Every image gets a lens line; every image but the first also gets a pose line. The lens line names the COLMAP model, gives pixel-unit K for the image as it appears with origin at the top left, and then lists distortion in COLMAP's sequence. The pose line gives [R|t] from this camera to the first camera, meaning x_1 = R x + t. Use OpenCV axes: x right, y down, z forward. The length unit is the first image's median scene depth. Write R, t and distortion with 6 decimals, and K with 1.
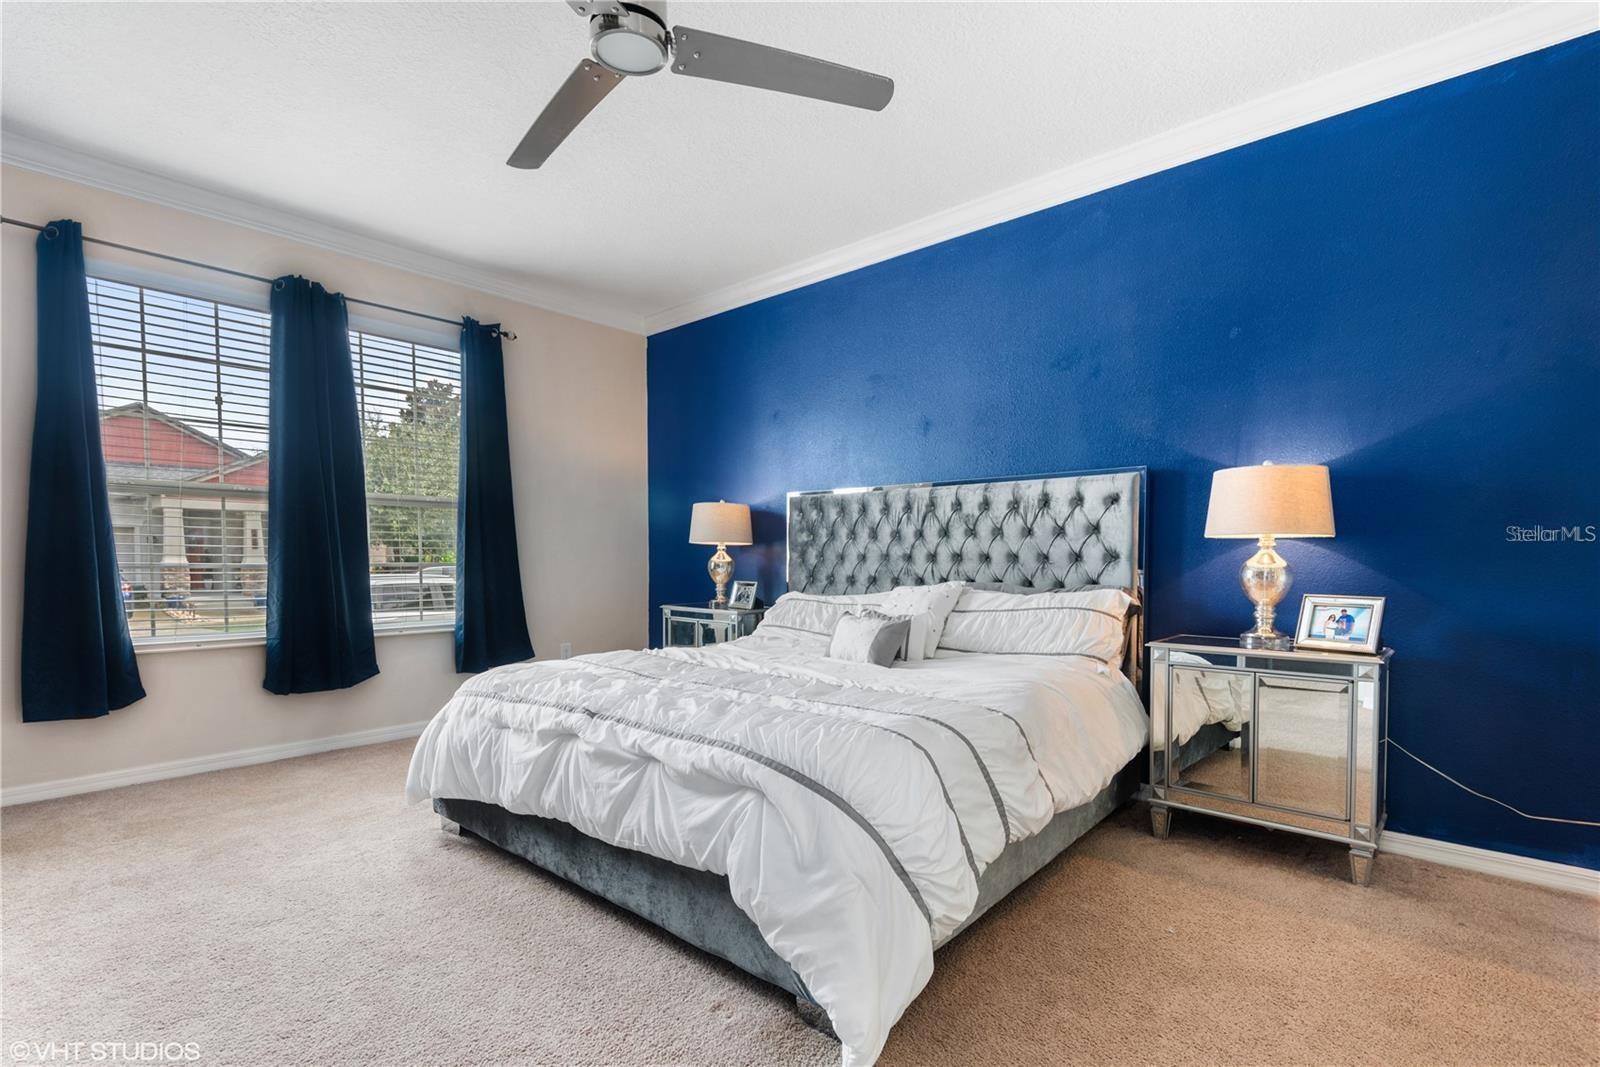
lens RADIAL K [[723.9, 0, 746.2], [0, 723.9, 580.6], [0, 0, 1]] dist [0.013339, -0.002610]
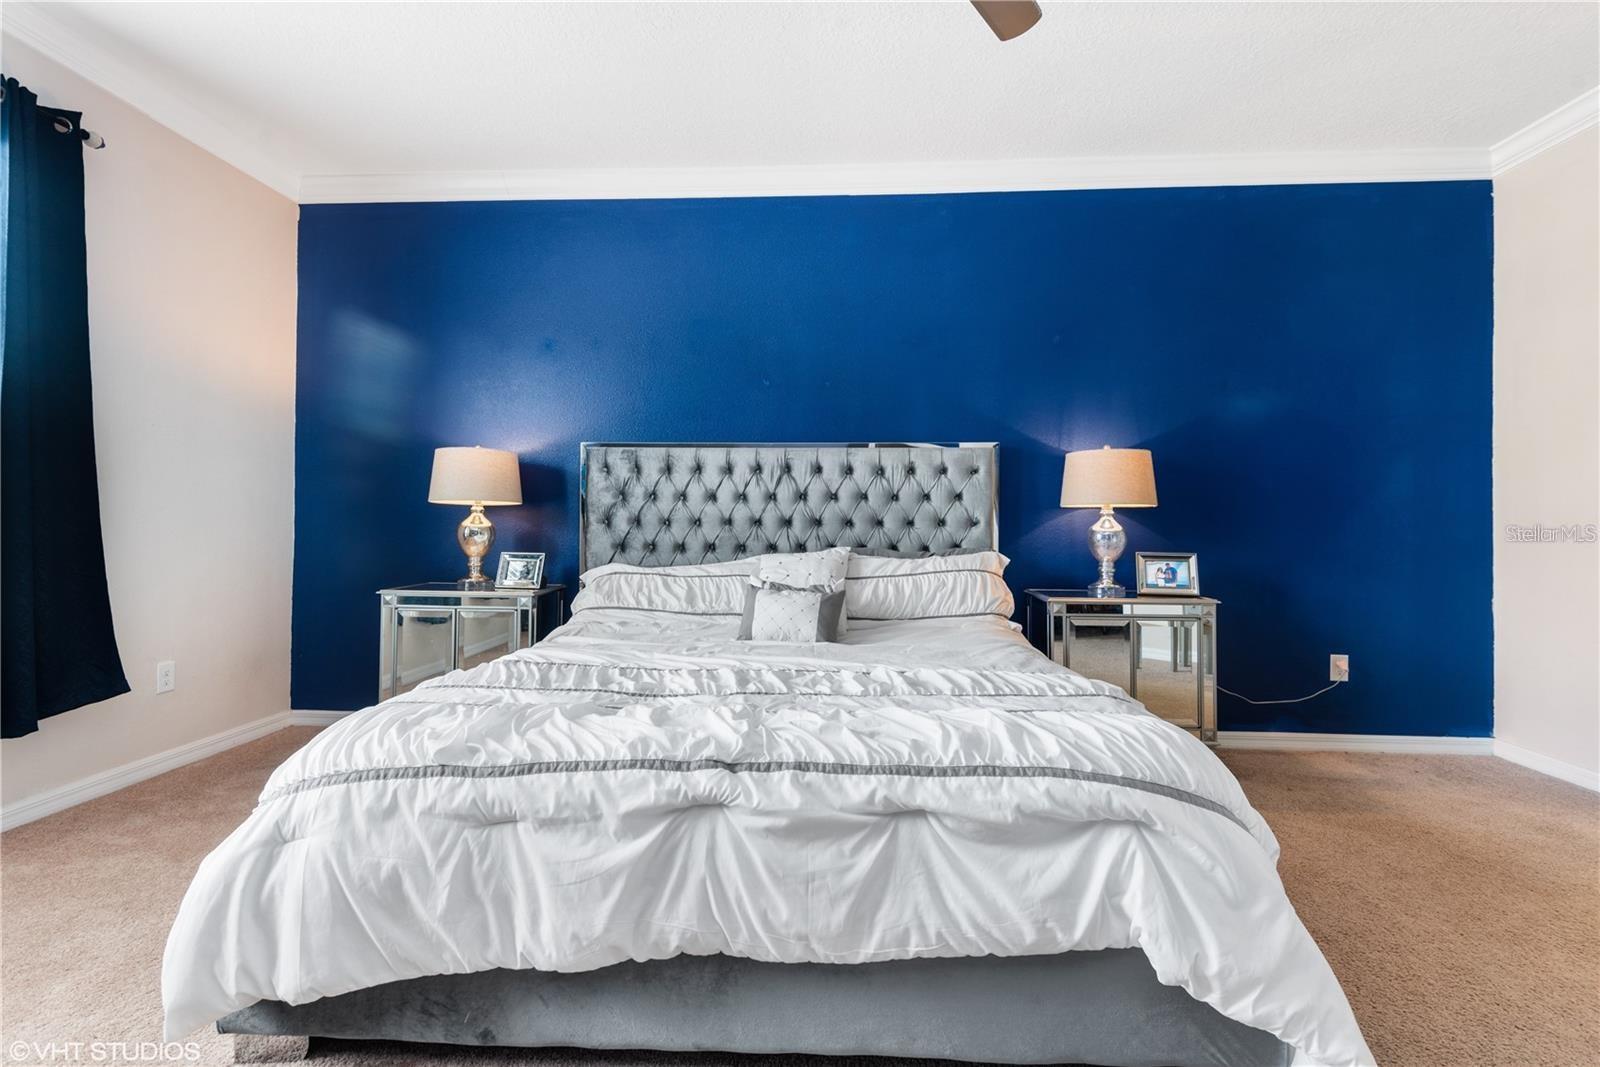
lens RADIAL K [[723.9, 0, 791.8], [0, 723.9, 523.4], [0, 0, 1]] dist [0.013339, -0.002610]
pose [[0.779006, 0.000490, 0.627016, -0.388066], [0.018376, 0.999552, -0.023611, -0.009661], [-0.626747, 0.029915, 0.778648, 0.312867]]
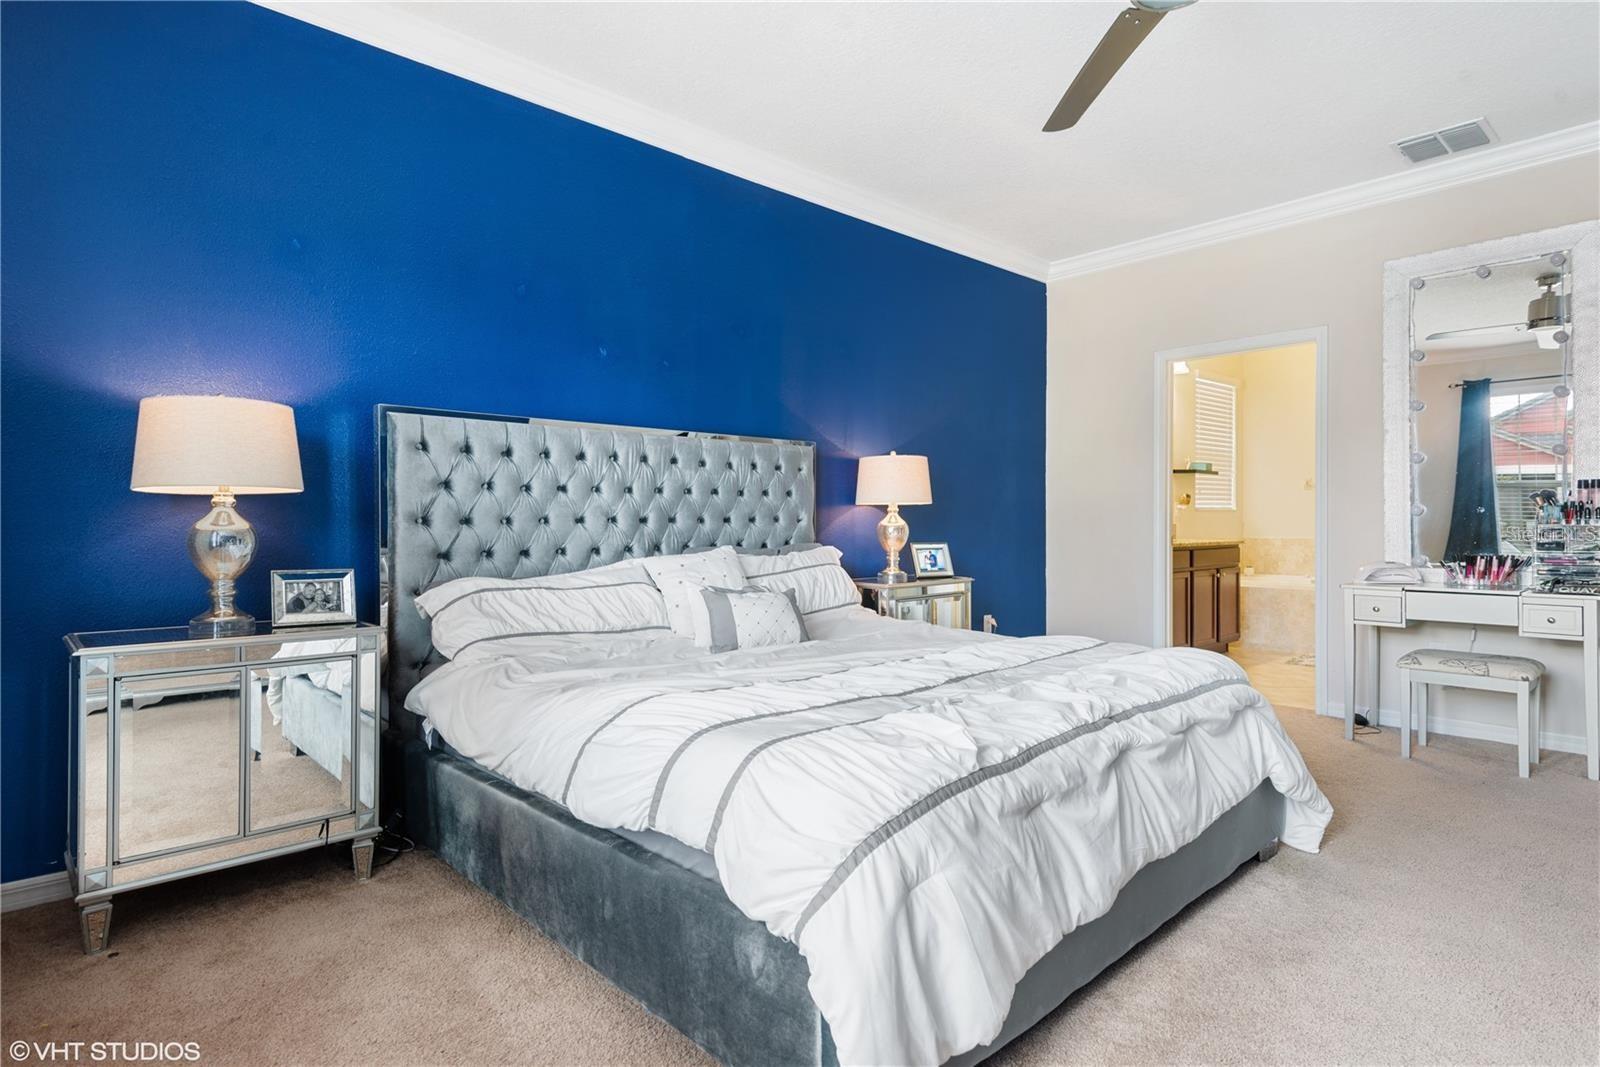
lens RADIAL K [[862.2, 0, 803.2], [0, 862.2, 522.2], [0, 0, 1]] dist [0.036747, -0.000261]
pose [[0.078425, -0.008953, 0.996880, -0.808236], [0.032985, 0.999435, 0.006381, -0.033356], [-0.996374, 0.032381, 0.078676, 0.860975]]
